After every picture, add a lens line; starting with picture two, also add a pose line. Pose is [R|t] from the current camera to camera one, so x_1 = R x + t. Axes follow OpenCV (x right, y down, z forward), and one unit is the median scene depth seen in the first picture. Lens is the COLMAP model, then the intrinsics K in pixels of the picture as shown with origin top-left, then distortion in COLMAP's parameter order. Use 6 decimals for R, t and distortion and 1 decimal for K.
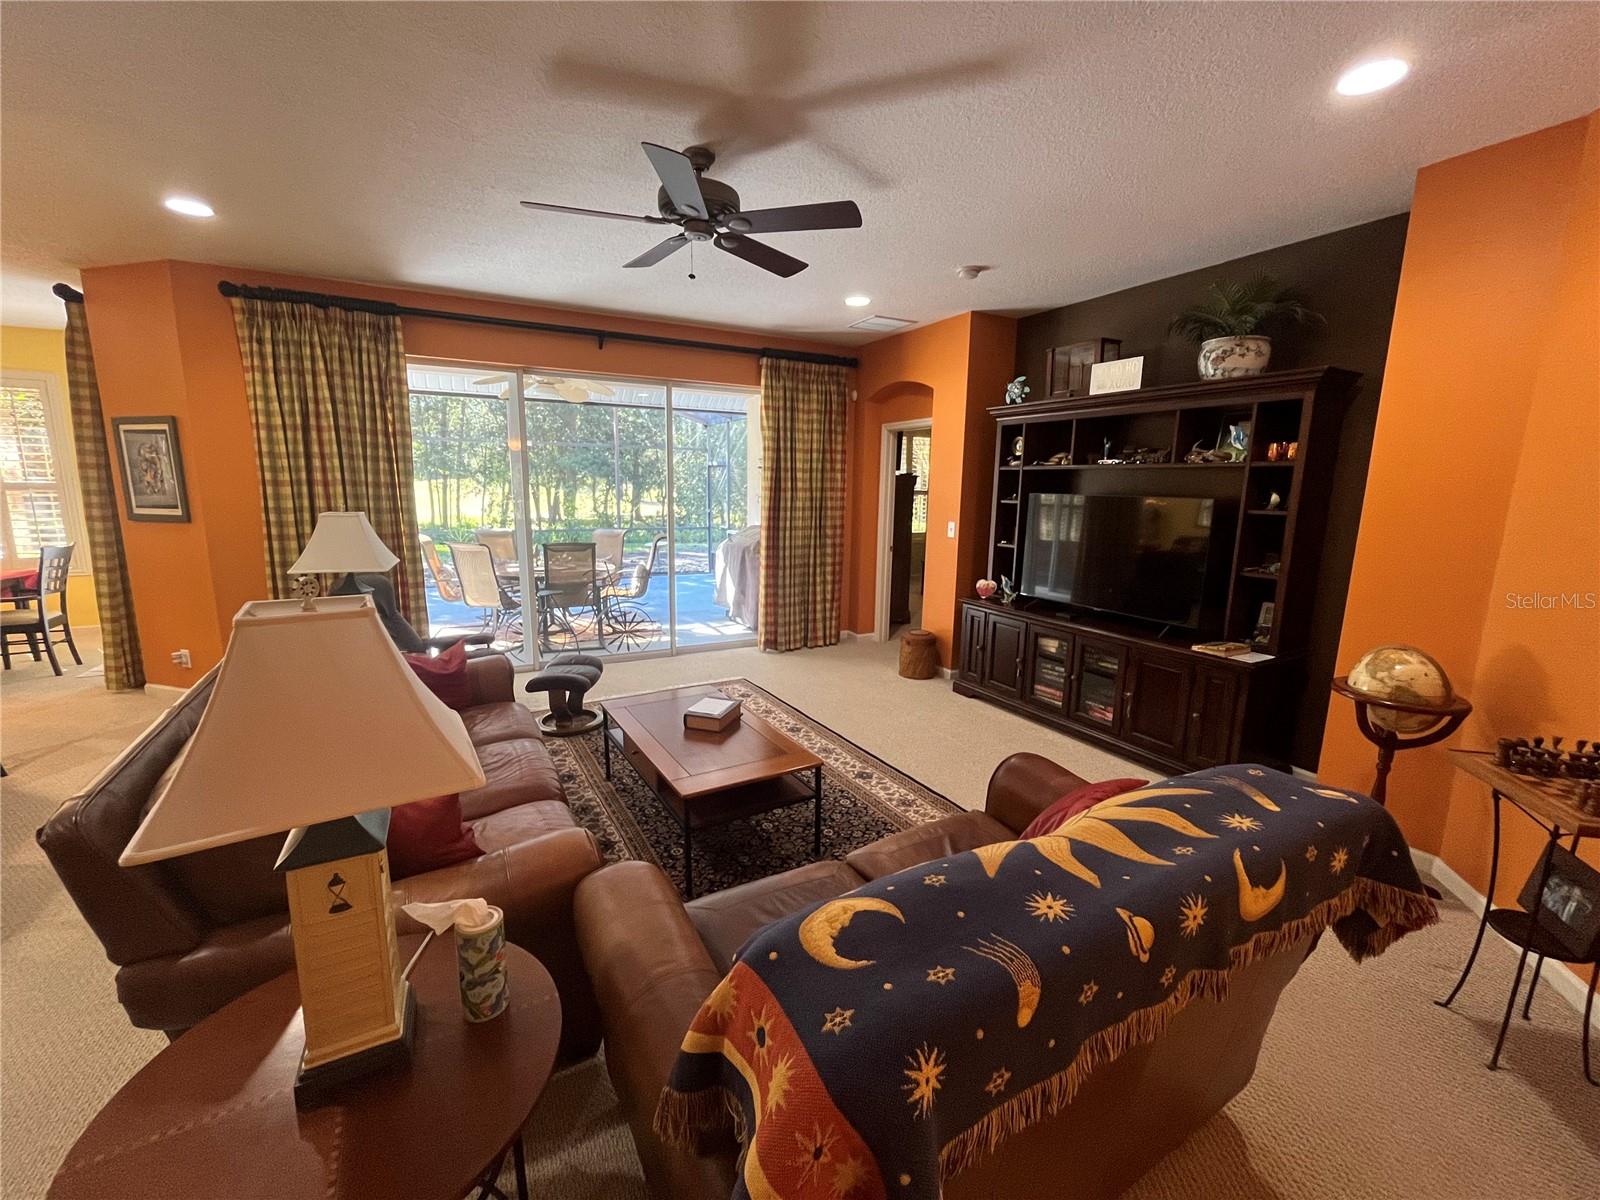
lens RADIAL K [[649.4, 0, 799.5], [0, 649.4, 598.2], [0, 0, 1]] dist [-0.000630, 0.000153]
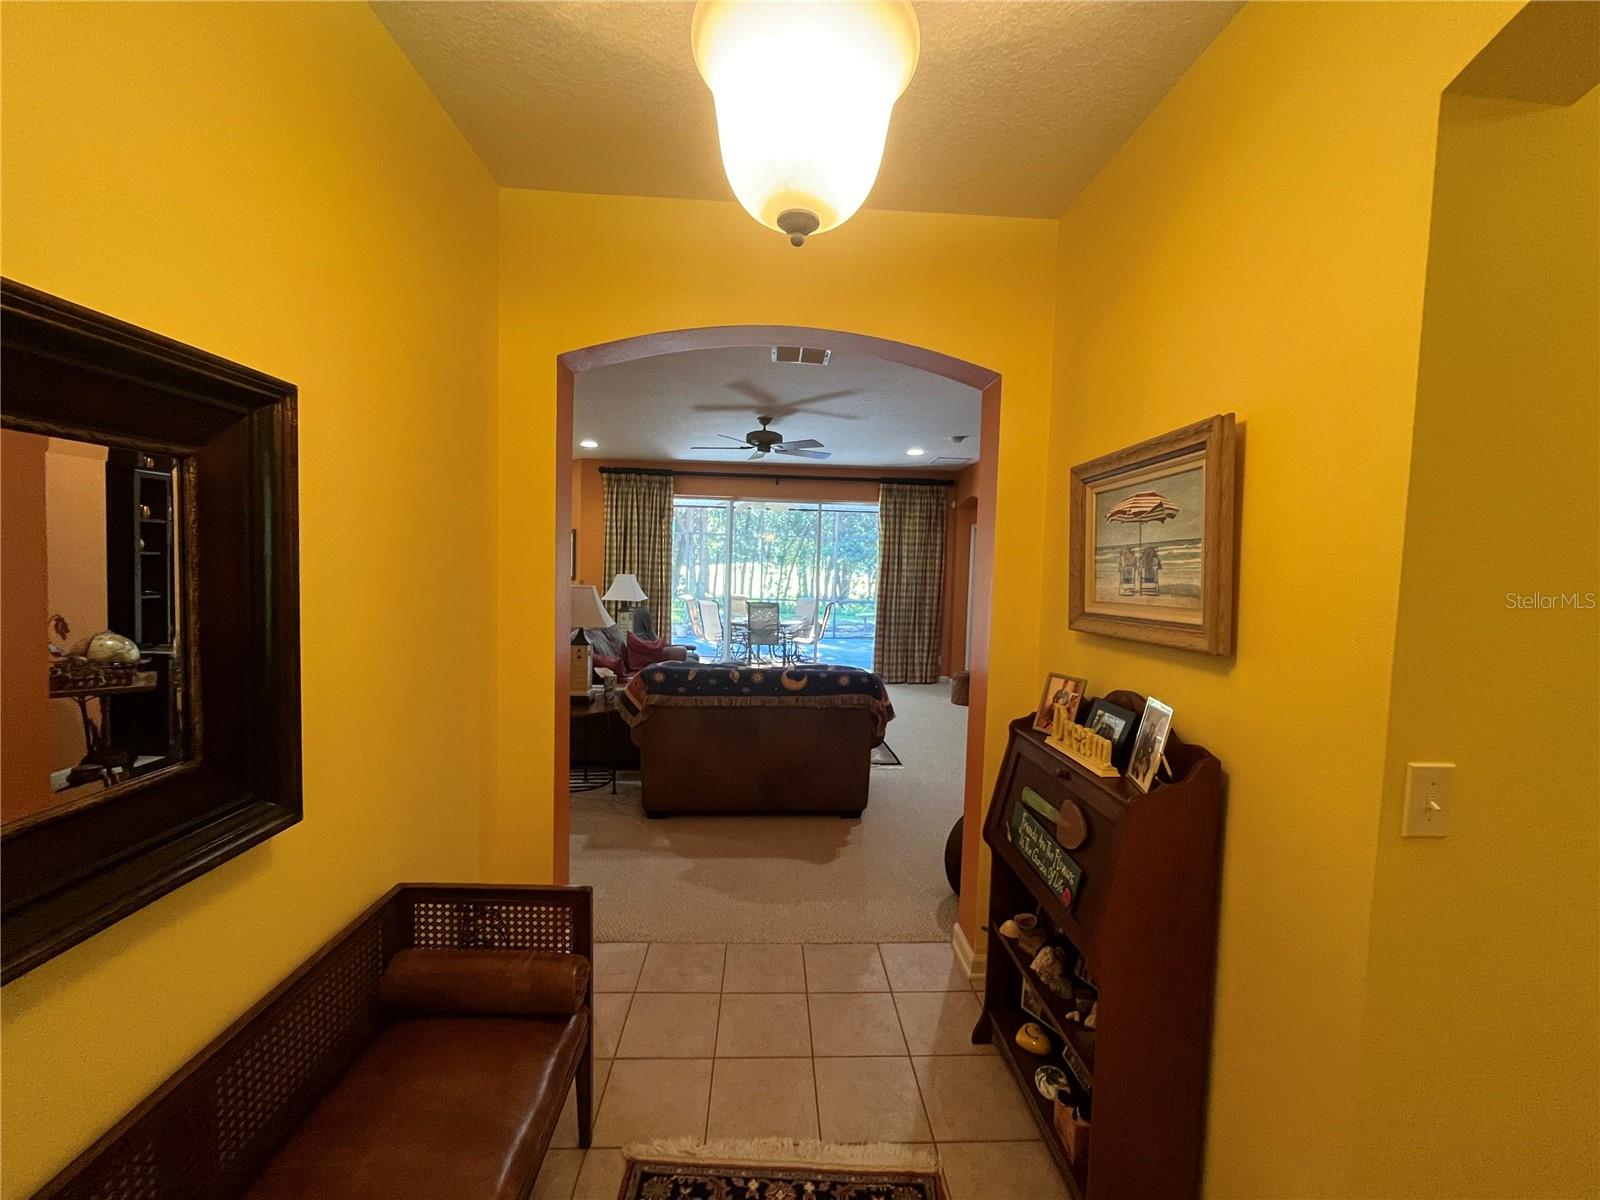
lens RADIAL K [[649.4, 0, 798.0], [0, 649.4, 598.6], [0, 0, 1]] dist [-0.000630, 0.000153]
pose [[0.907582, 0.034748, -0.418434, 0.511775], [-0.087987, 0.990182, -0.108615, 0.093047], [0.410552, 0.135394, 0.901729, -0.501775]]
